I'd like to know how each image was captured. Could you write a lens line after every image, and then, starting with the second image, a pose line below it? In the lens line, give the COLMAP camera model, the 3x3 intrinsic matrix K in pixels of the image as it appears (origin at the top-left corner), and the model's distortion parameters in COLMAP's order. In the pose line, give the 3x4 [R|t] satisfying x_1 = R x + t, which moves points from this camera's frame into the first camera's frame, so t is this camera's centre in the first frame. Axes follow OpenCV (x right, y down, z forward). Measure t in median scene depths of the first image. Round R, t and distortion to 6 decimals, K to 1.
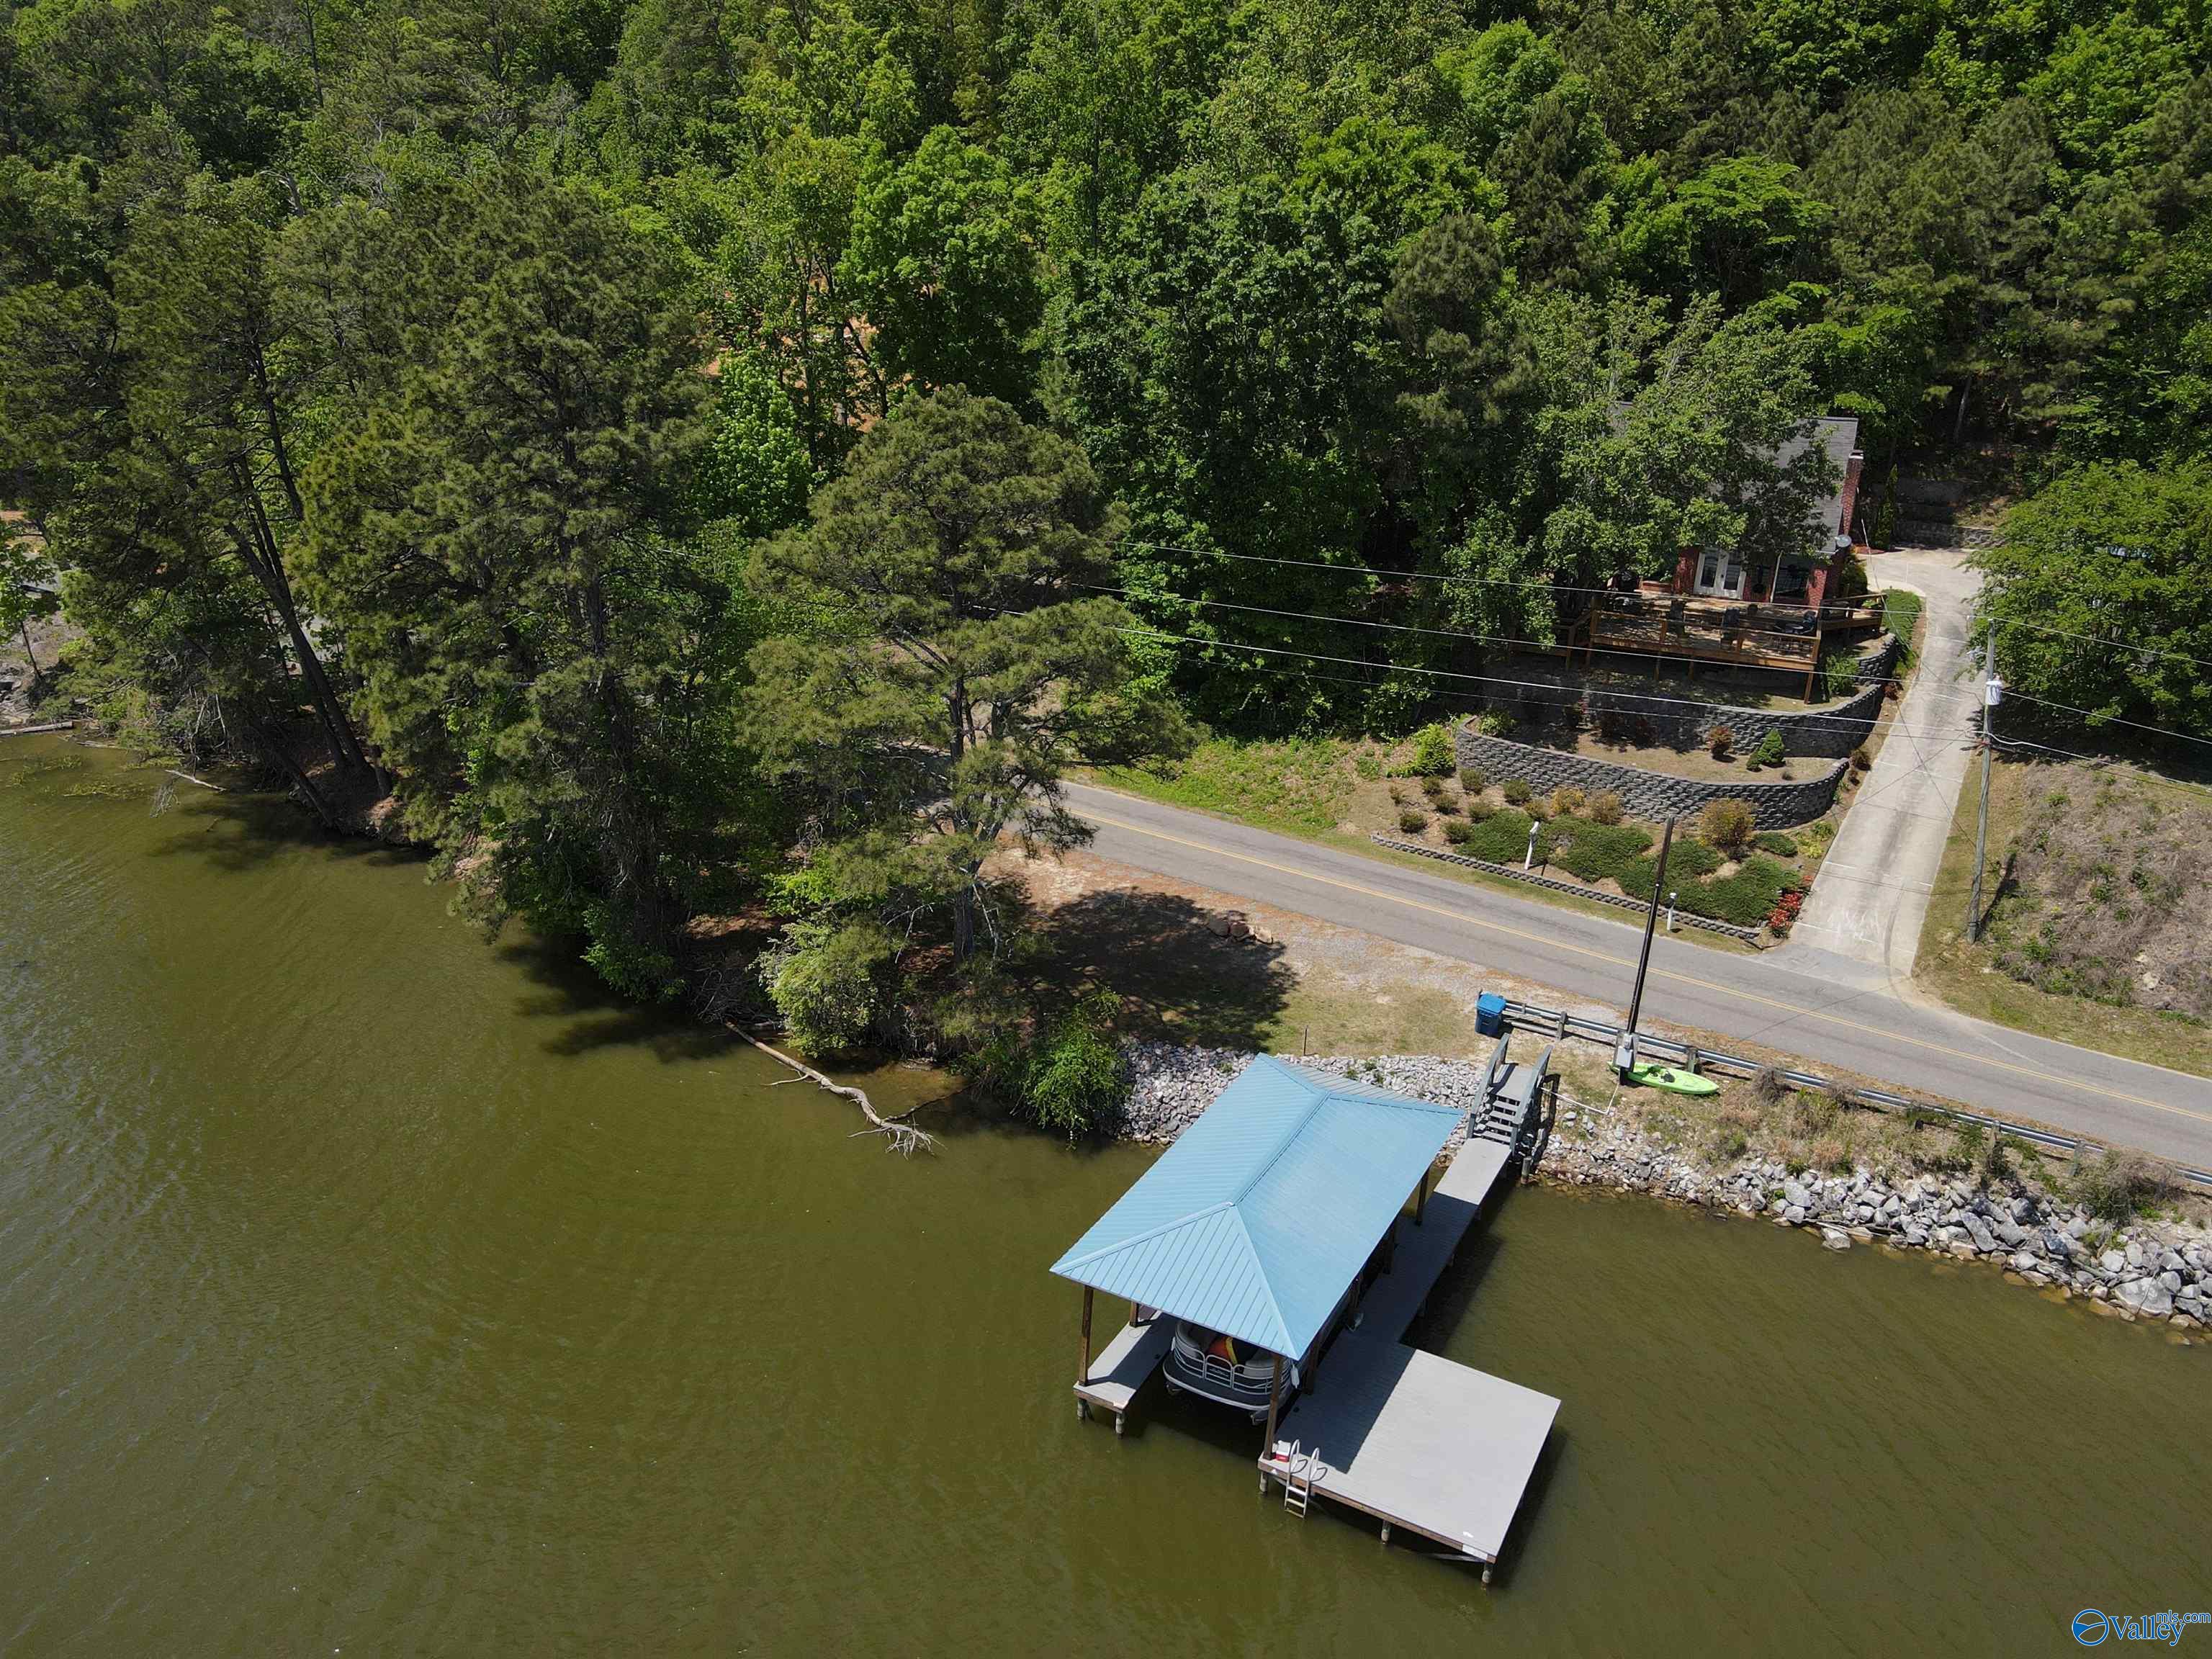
lens RADIAL K [[1628.6, 0, 1106.0], [0, 1628.6, 829.5], [0, 0, 1]] dist [-0.002536, 0.008581]
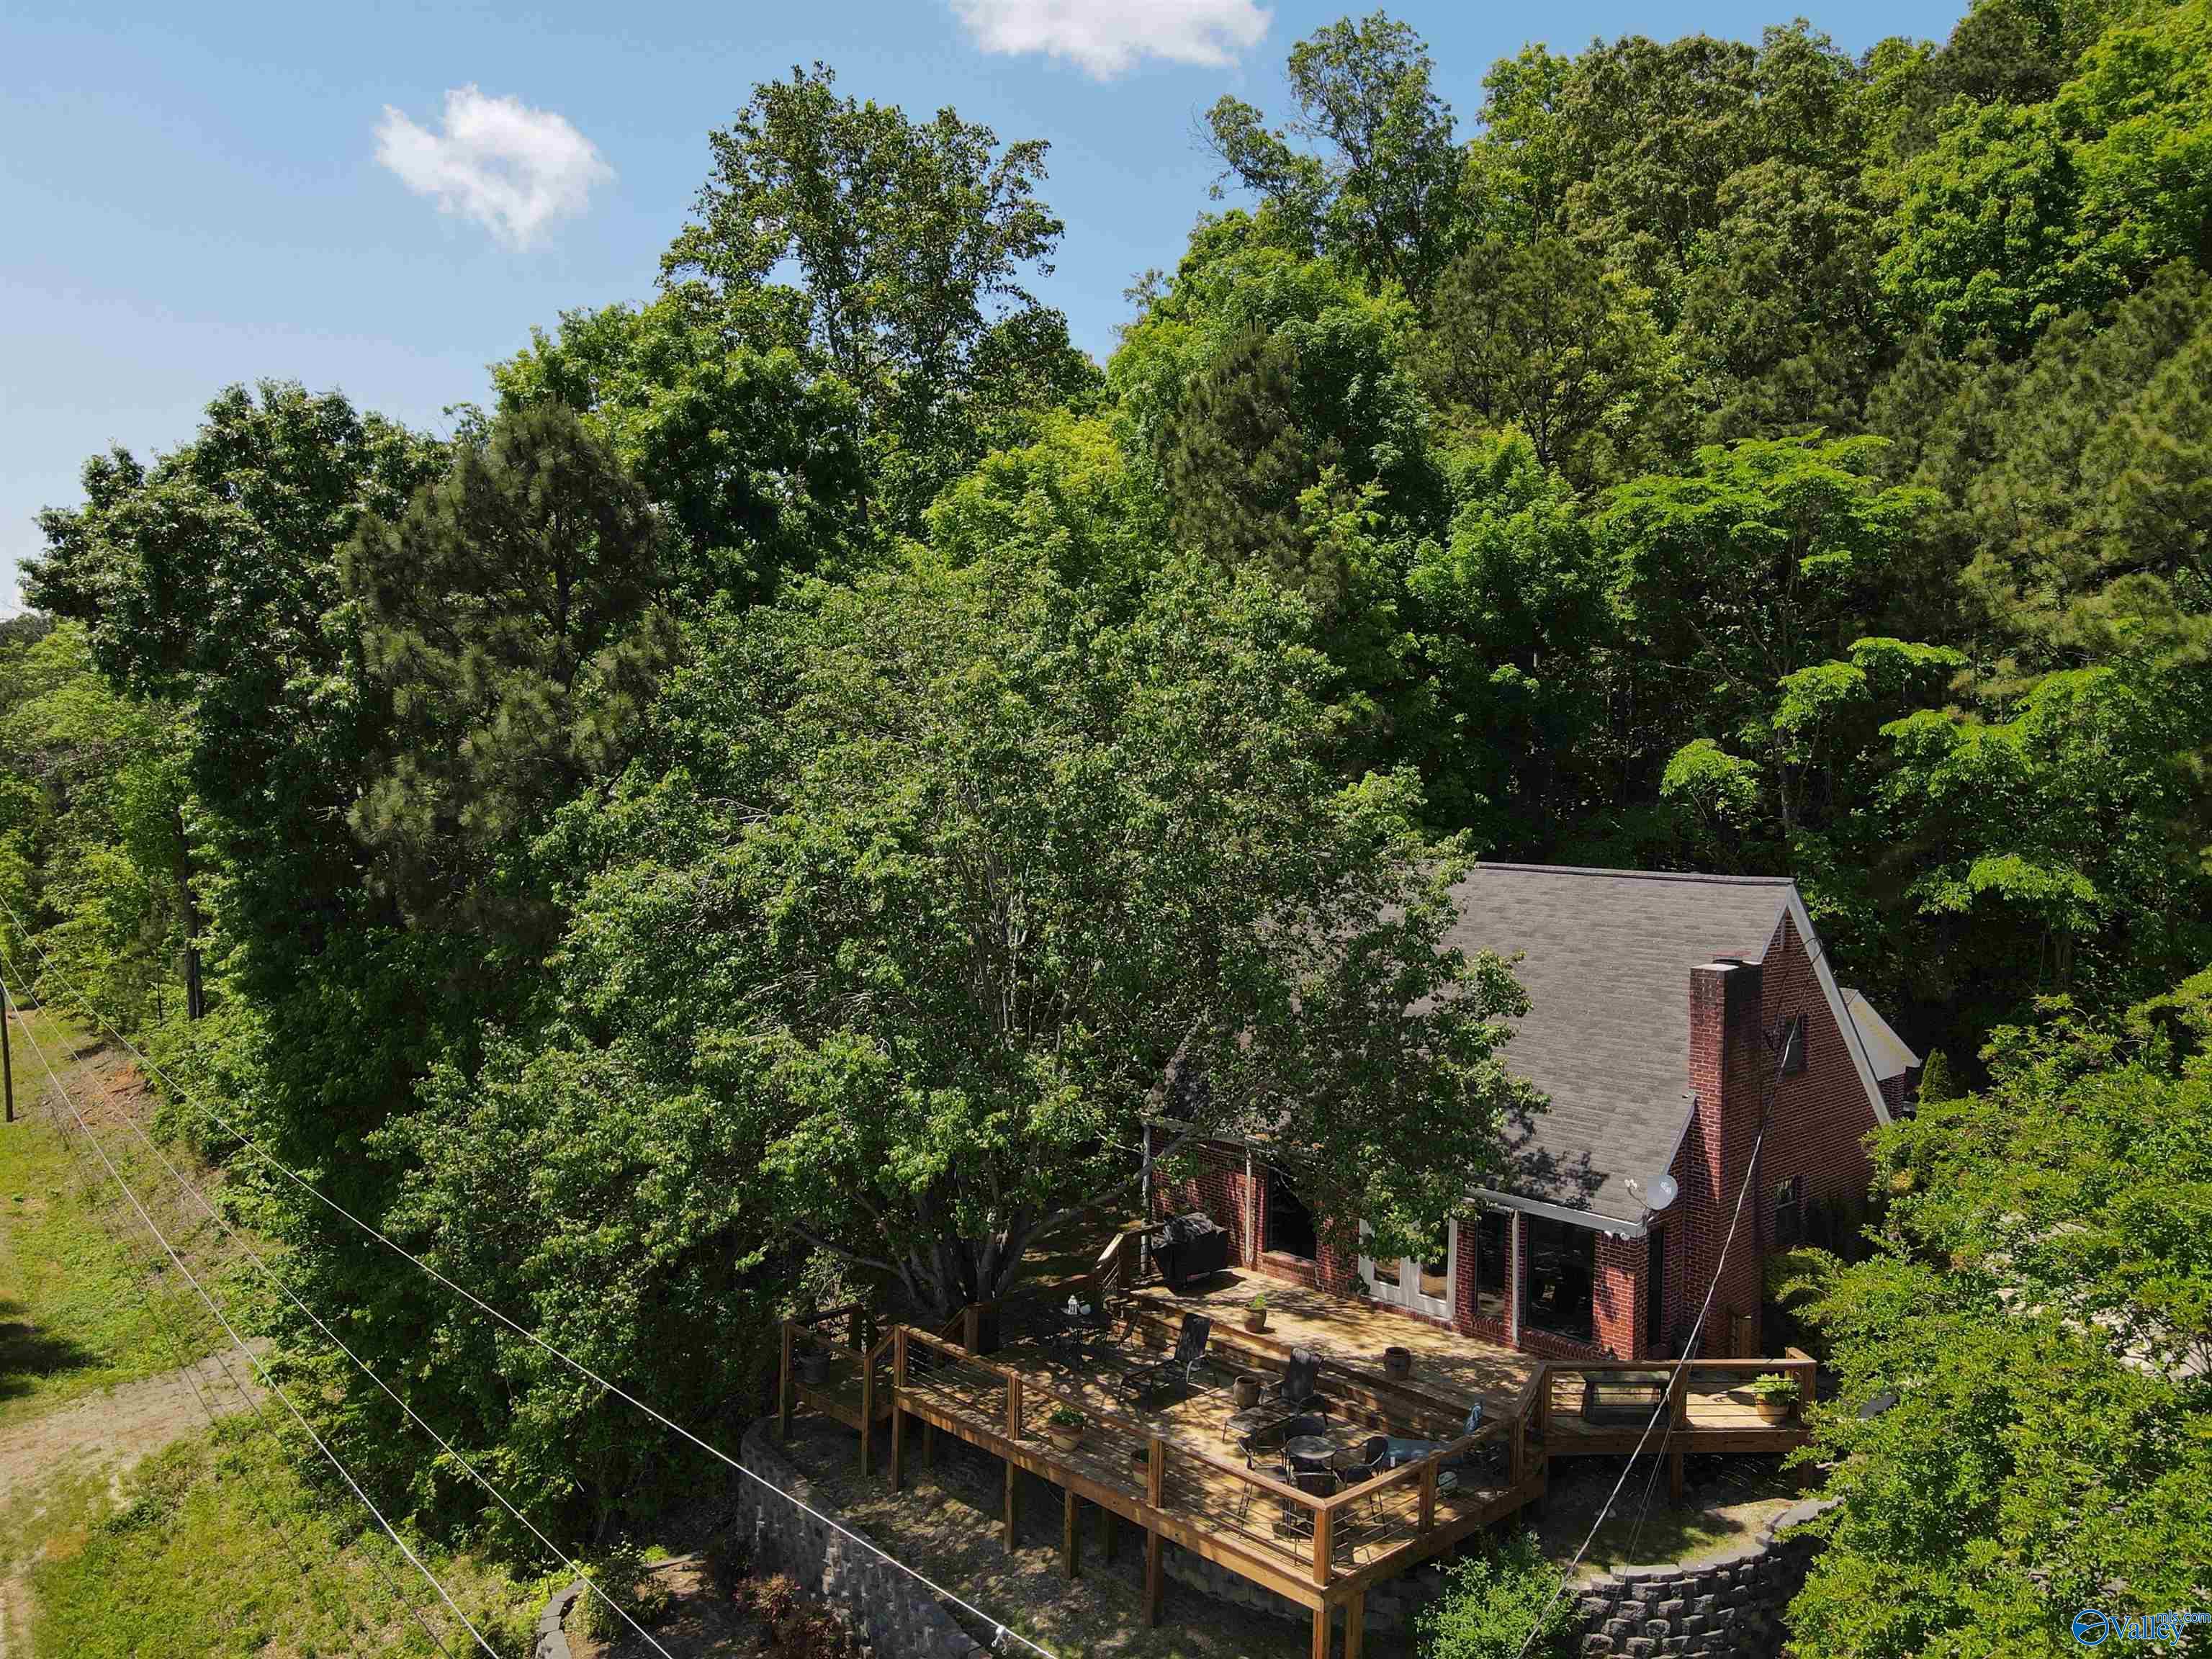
lens RADIAL K [[1628.6, 0, 1106.0], [0, 1628.6, 829.5], [0, 0, 1]] dist [-0.002536, 0.008581]
pose [[0.924726, -0.006500, -0.380577, 0.407038], [-0.121044, 0.942928, -0.310219, -0.108281], [0.360873, 0.332934, 0.871163, 0.529352]]
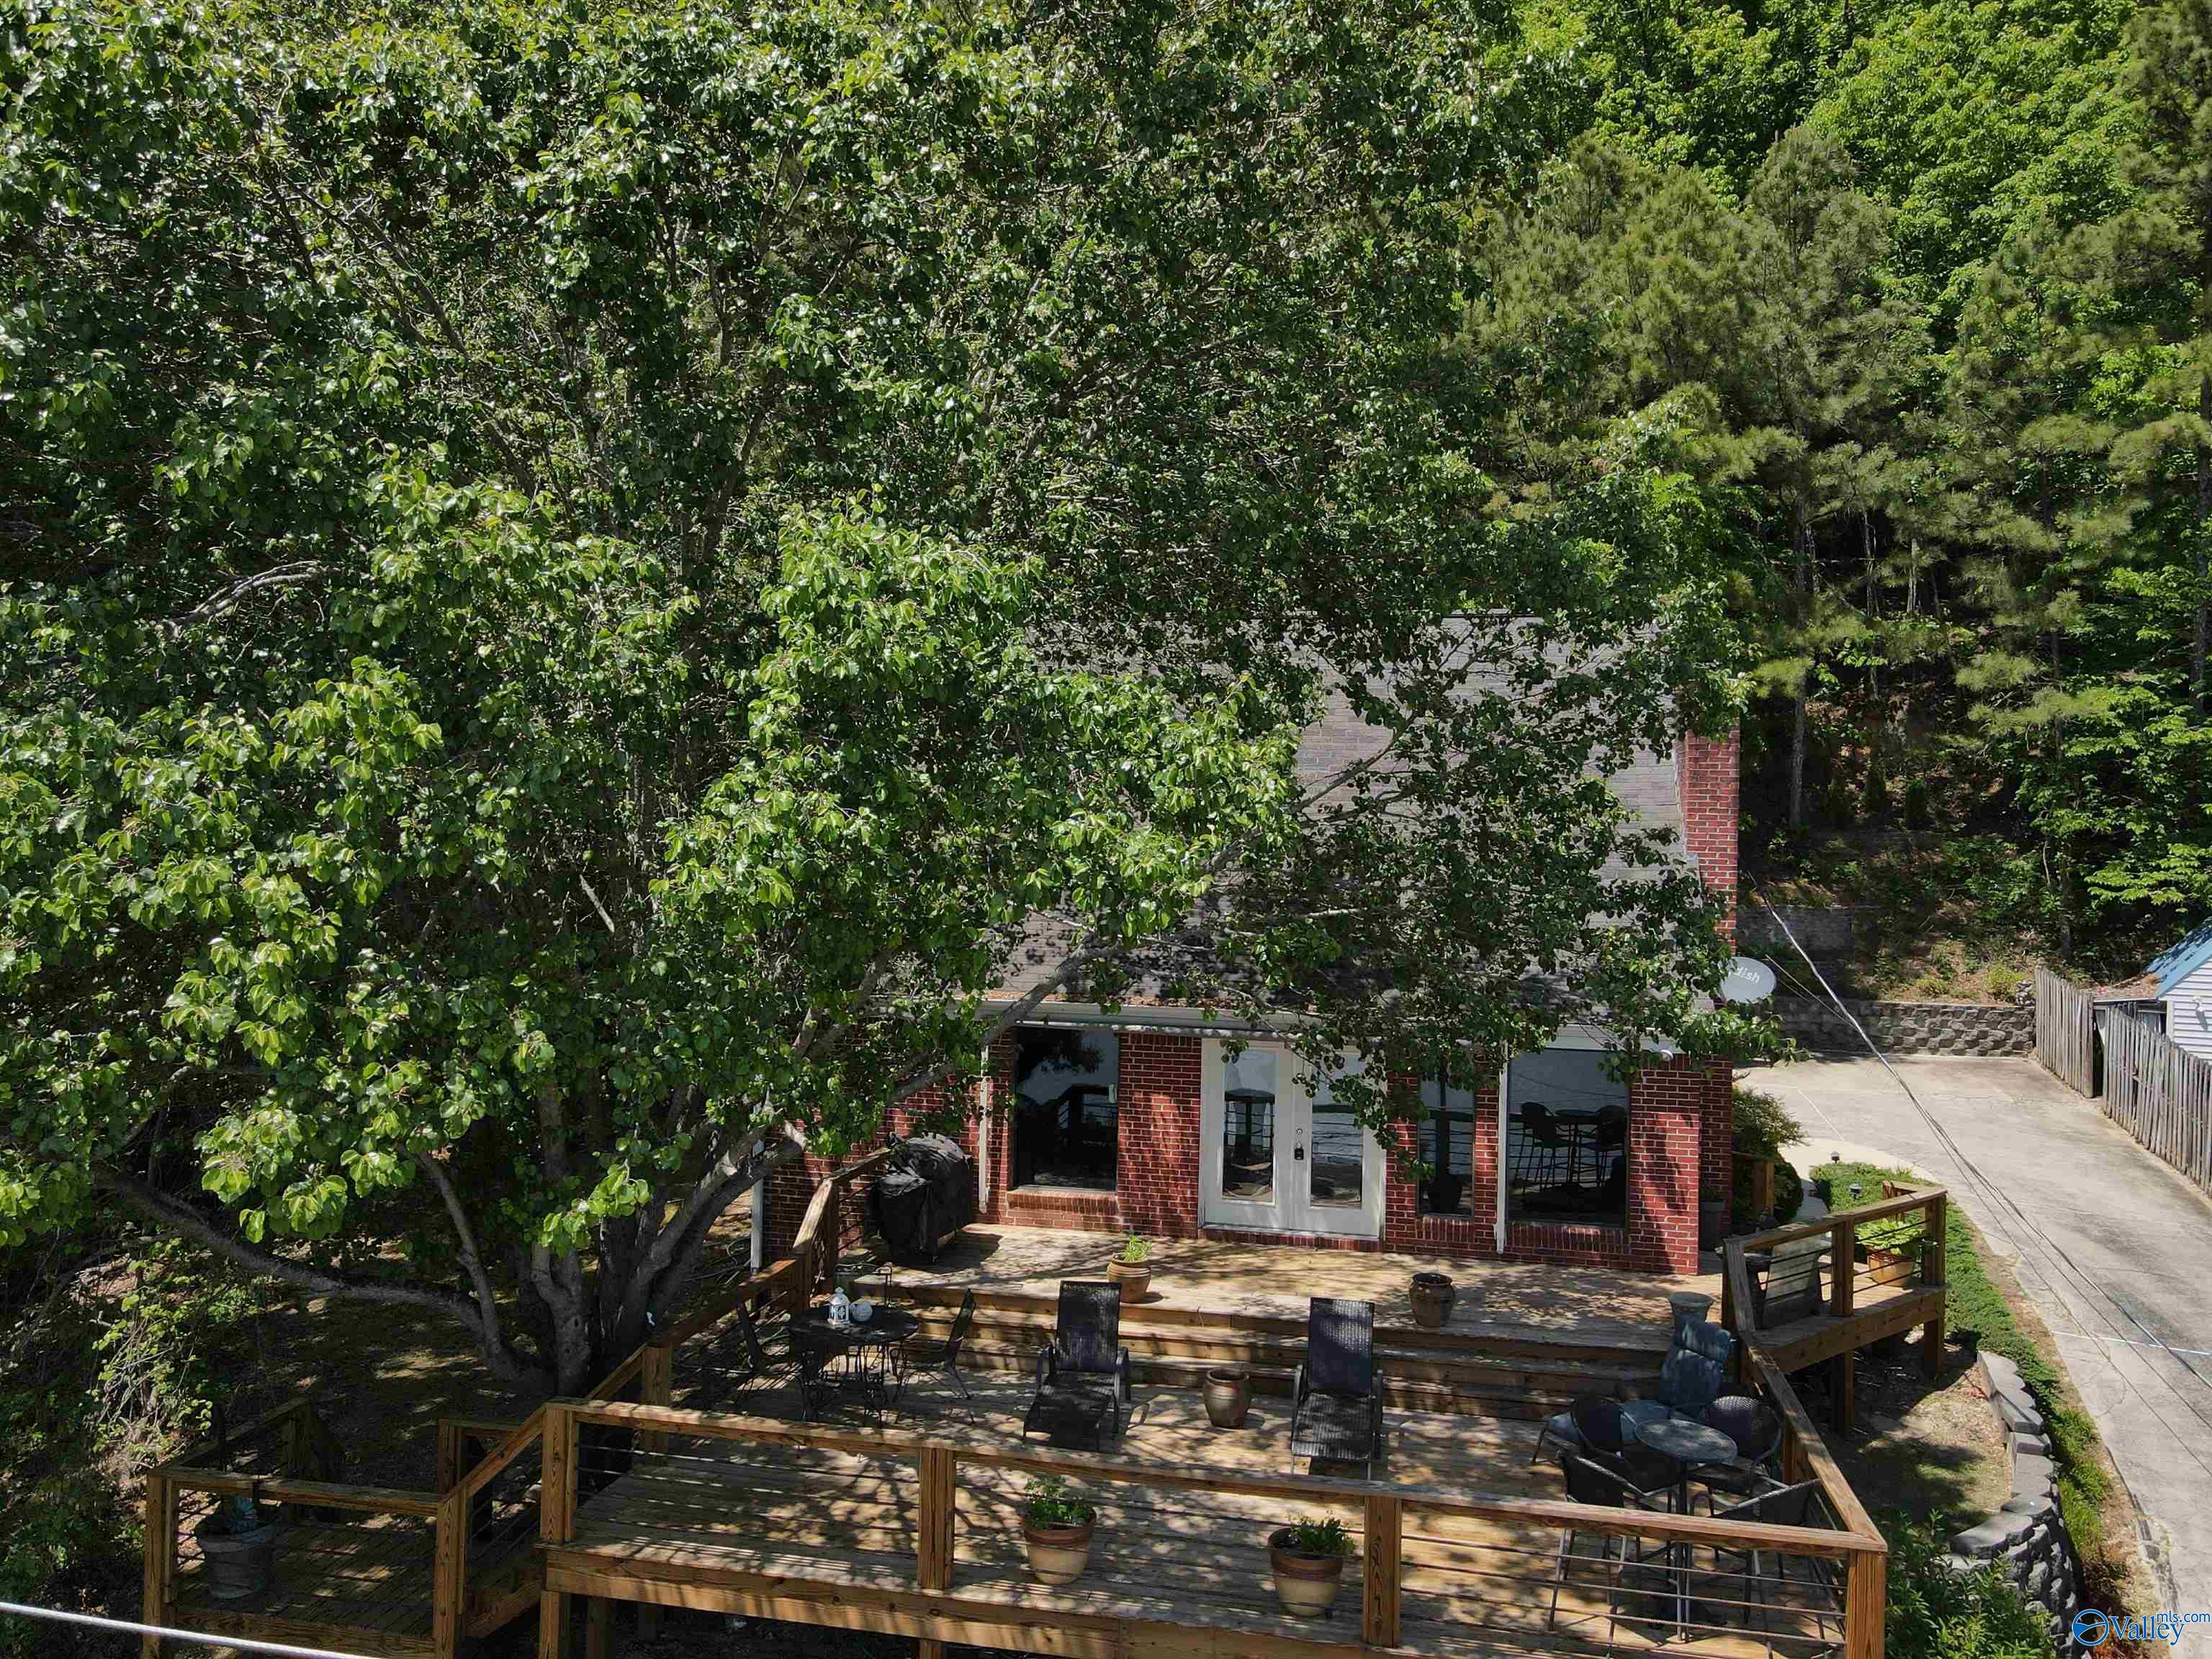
lens RADIAL K [[1628.6, 0, 1106.0], [0, 1628.6, 829.5], [0, 0, 1]] dist [-0.002536, 0.008581]
pose [[0.983006, -0.017866, 0.182705, 0.269143], [0.079959, 0.937555, -0.338523, -0.105668], [-0.165247, 0.347379, 0.923050, 0.669260]]
